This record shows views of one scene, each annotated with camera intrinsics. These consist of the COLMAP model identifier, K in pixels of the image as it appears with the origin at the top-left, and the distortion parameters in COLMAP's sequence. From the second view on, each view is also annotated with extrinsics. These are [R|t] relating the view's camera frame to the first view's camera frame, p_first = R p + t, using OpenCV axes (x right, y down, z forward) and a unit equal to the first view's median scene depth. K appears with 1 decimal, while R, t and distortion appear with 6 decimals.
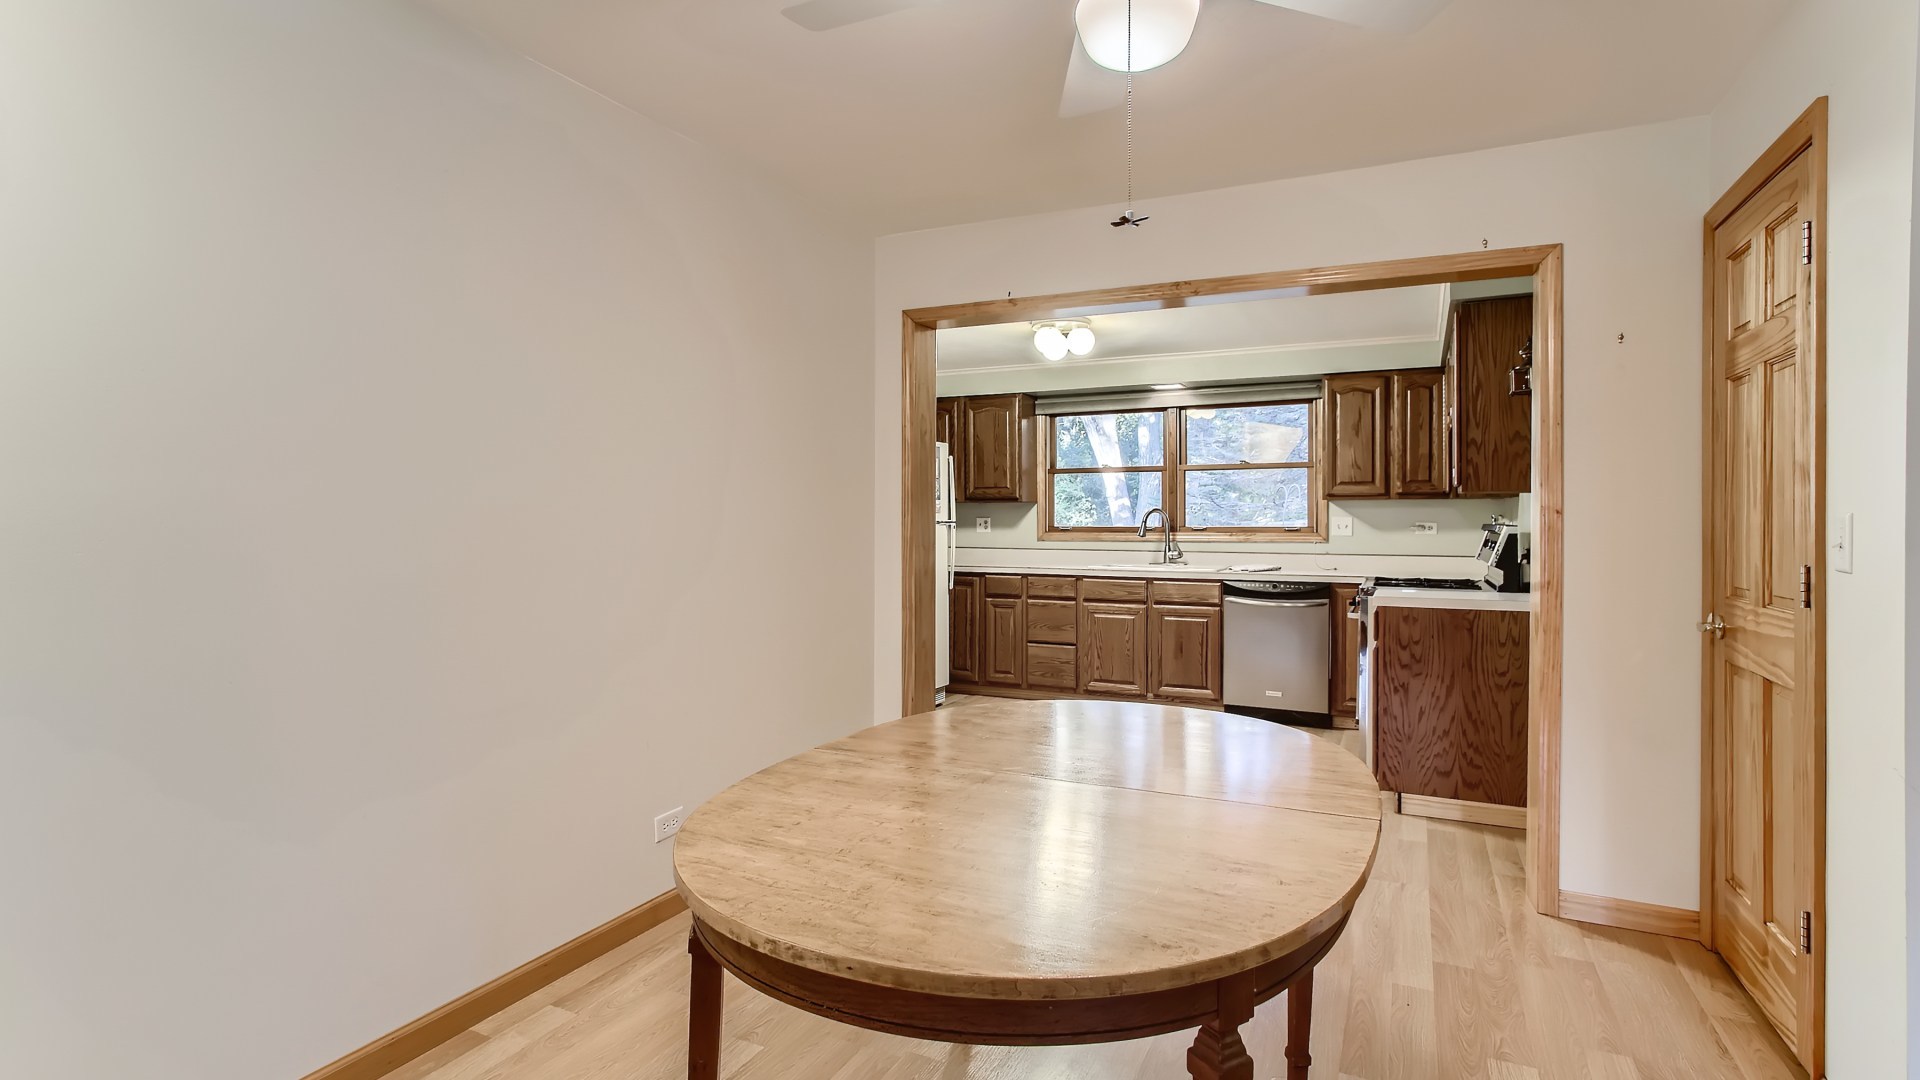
lens RADIAL K [[931.3, 0, 955.9], [0, 931.3, 513.3], [0, 0, 1]] dist [-0.004185, 0.004829]
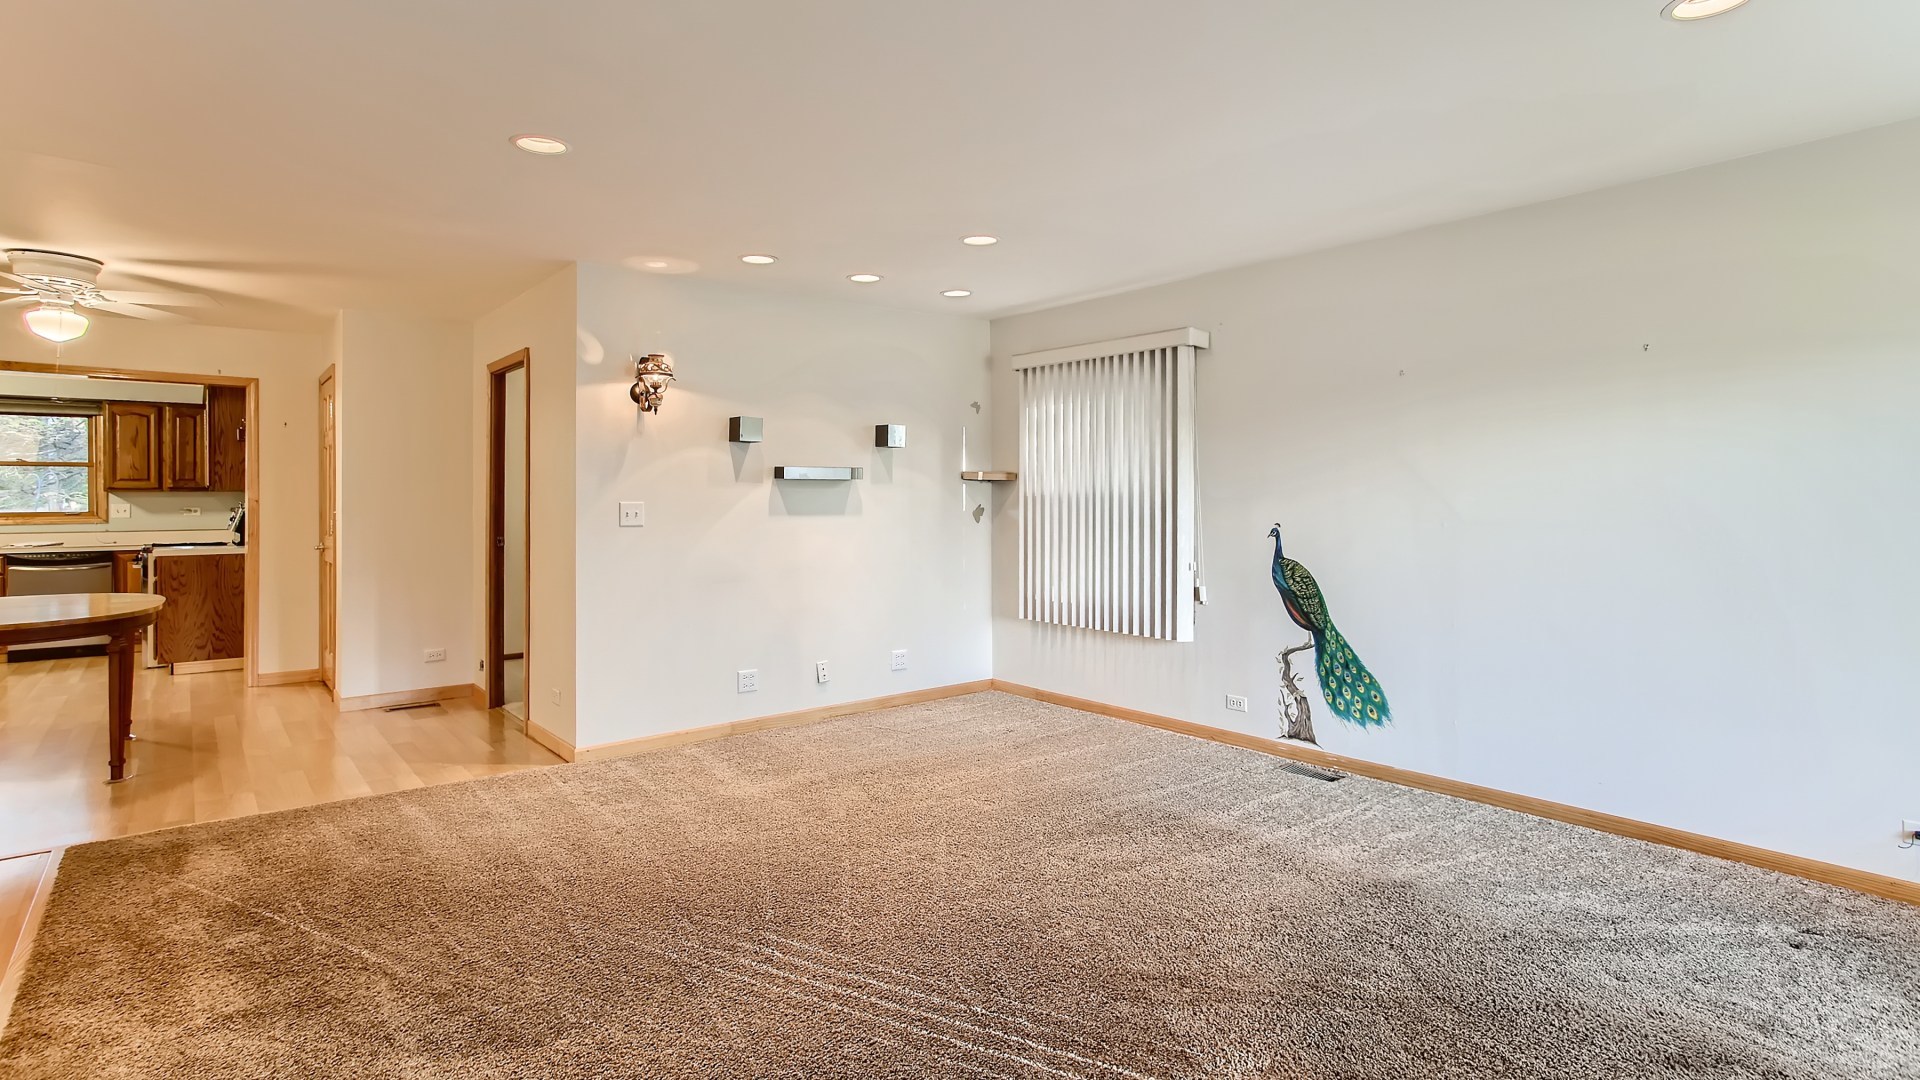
lens RADIAL K [[931.3, 0, 952.1], [0, 931.3, 505.2], [0, 0, 1]] dist [-0.004185, 0.004829]
pose [[0.414400, -0.005926, 0.910076, -0.326439], [0.000335, 0.999980, 0.006359, -0.002560], [-0.910095, -0.002330, 0.414393, -0.683676]]
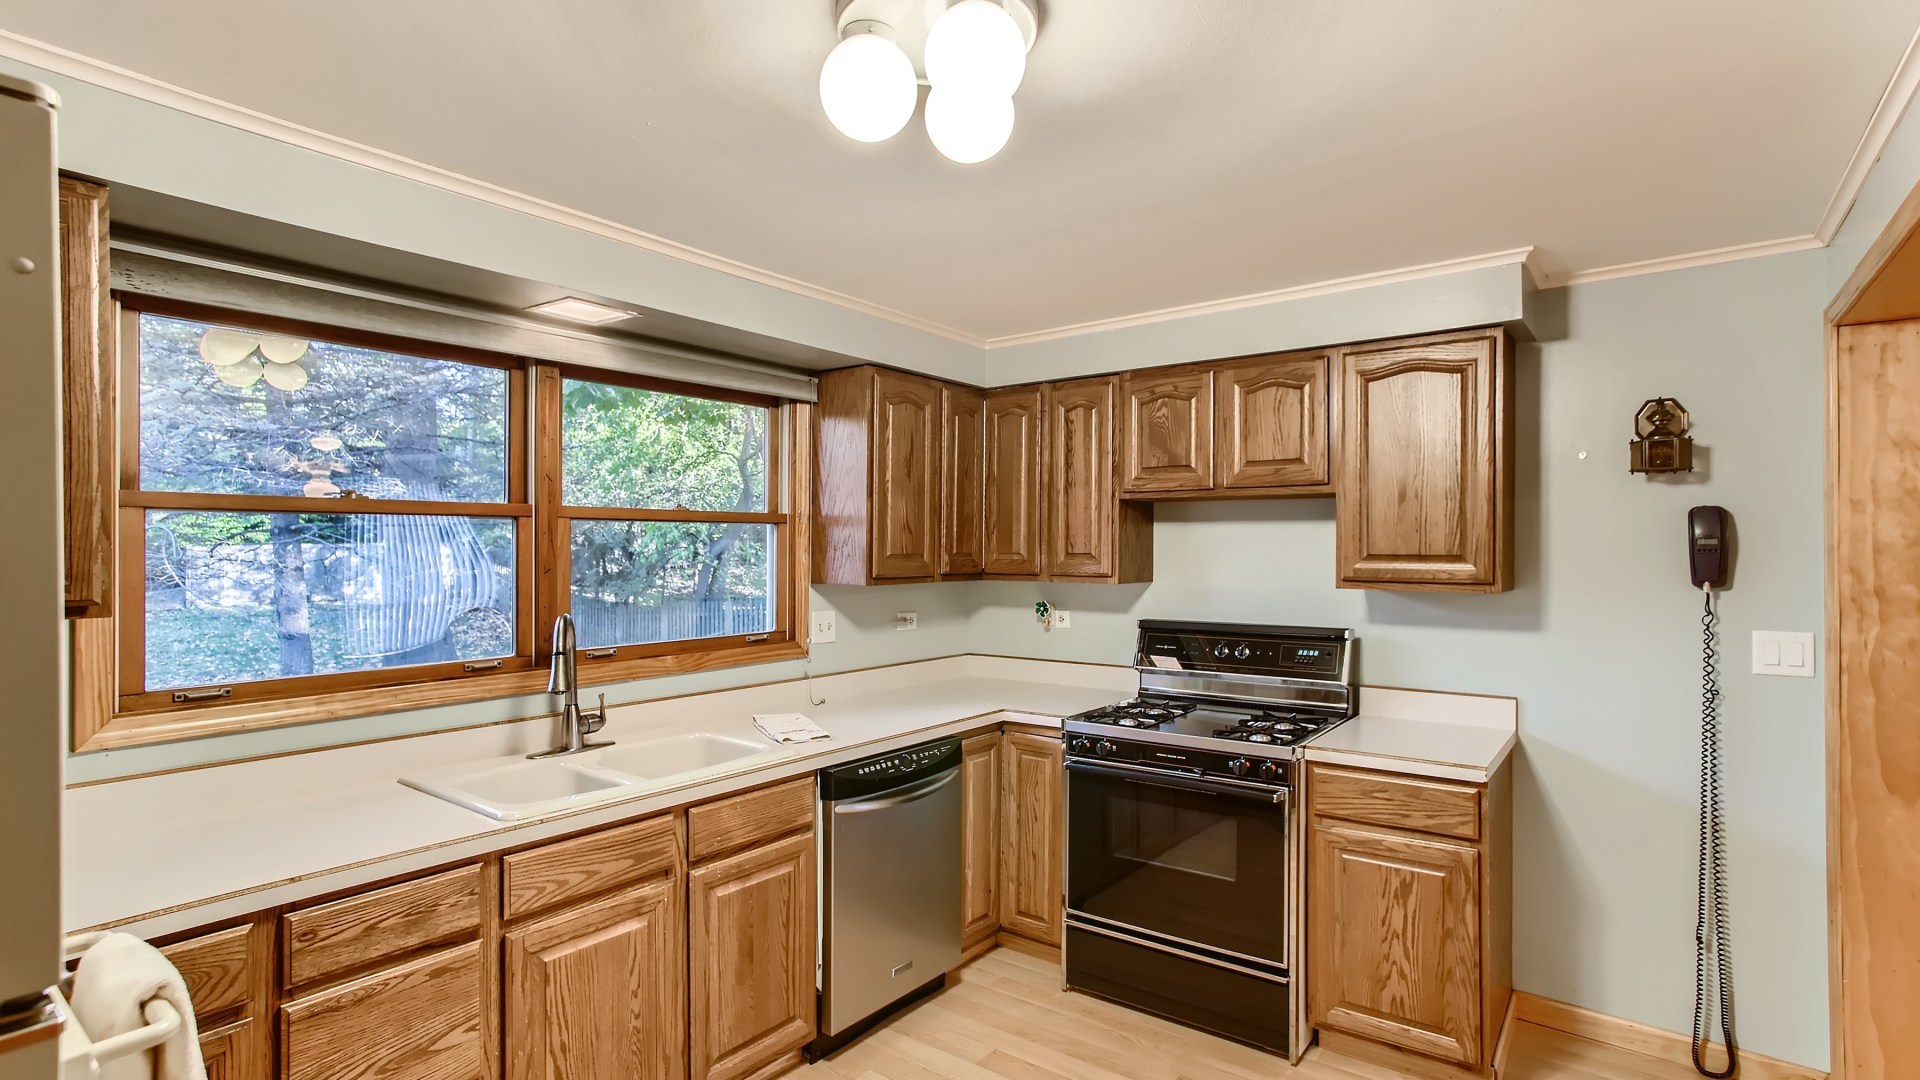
lens RADIAL K [[931.3, 0, 954.6], [0, 931.3, 551.0], [0, 0, 1]] dist [-0.004185, 0.004829]
pose [[0.188675, -0.003329, 0.982034, -0.149929], [-0.004603, 0.999980, 0.004274, -0.037484], [-0.982029, -0.005327, 0.188656, 0.824011]]
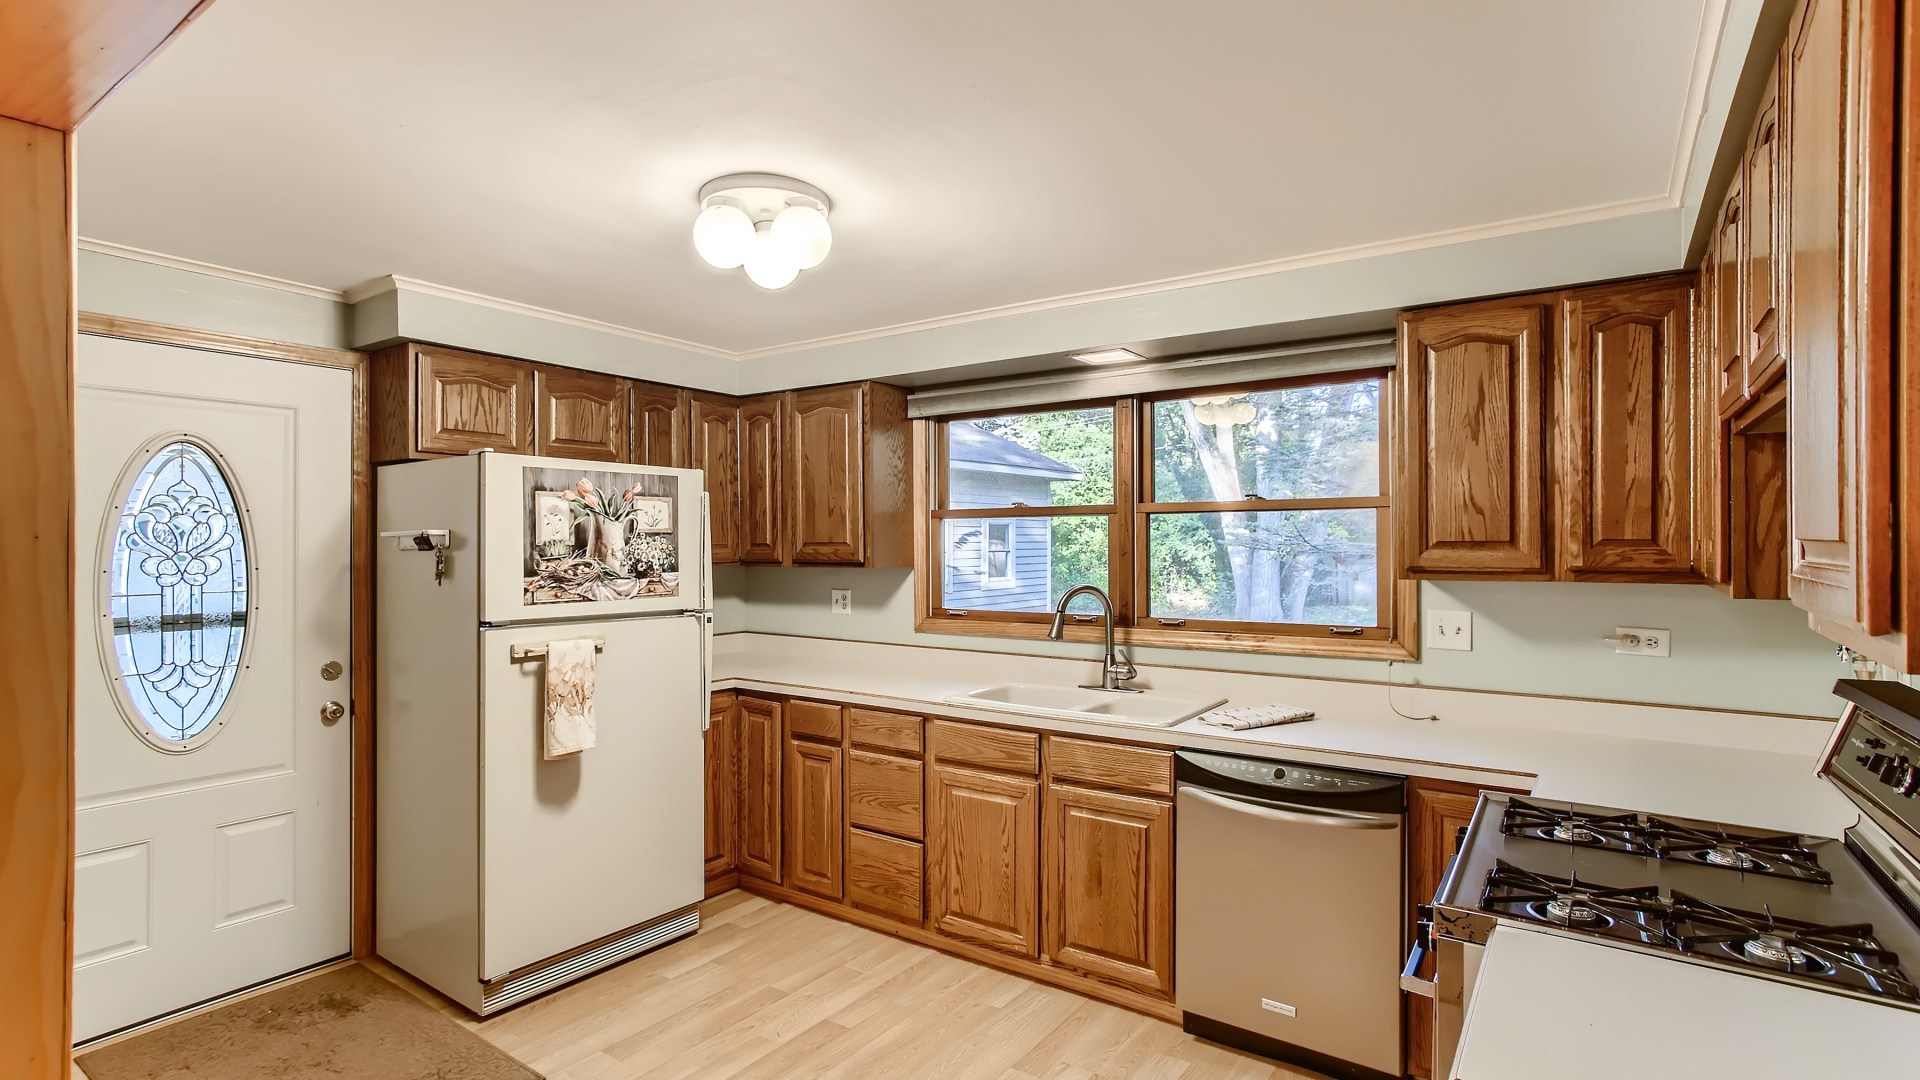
lens RADIAL K [[931.3, 0, 959.9], [0, 931.3, 541.3], [0, 0, 1]] dist [-0.004185, 0.004829]
pose [[0.989209, -0.002407, -0.146493, 0.239496], [0.002628, 0.999996, 0.001310, -0.033854], [0.146489, -0.001681, 0.989211, 0.495070]]
